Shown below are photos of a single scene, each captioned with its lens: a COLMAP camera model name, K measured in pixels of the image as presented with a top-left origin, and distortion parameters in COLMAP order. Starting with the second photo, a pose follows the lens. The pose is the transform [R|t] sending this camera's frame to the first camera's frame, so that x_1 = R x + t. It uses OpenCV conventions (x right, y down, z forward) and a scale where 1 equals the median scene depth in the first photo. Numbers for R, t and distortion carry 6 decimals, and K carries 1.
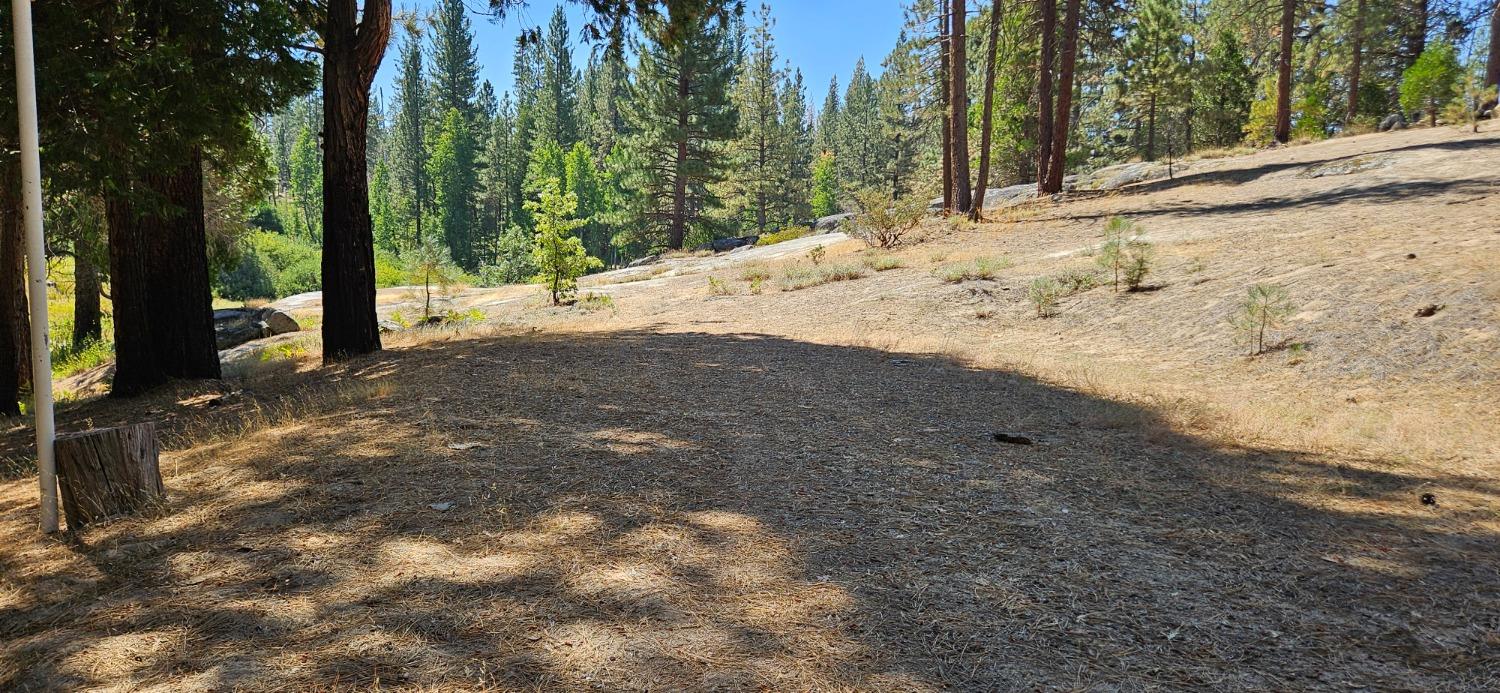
lens RADIAL K [[996.0, 0, 753.5], [0, 996.0, 344.8], [0, 0, 1]] dist [0.072238, -0.070737]
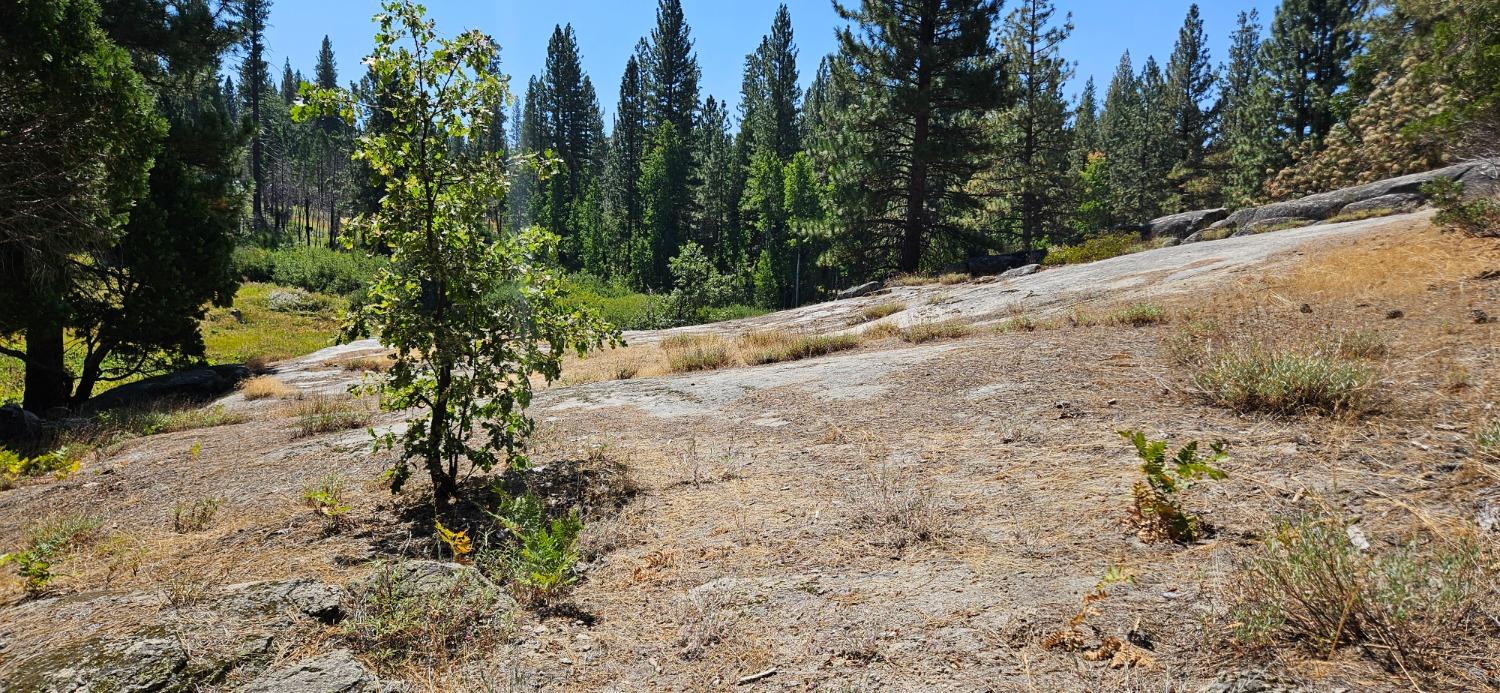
lens RADIAL K [[940.4, 0, 750.0], [0, 940.4, 346.5], [0, 0, 1]] dist [0.052098, -0.056023]
pose [[0.971163, 0.015314, -0.237922, -0.030055], [-0.019215, 0.999716, -0.014086, -0.034197], [0.237639, 0.018252, 0.971182, 0.355829]]
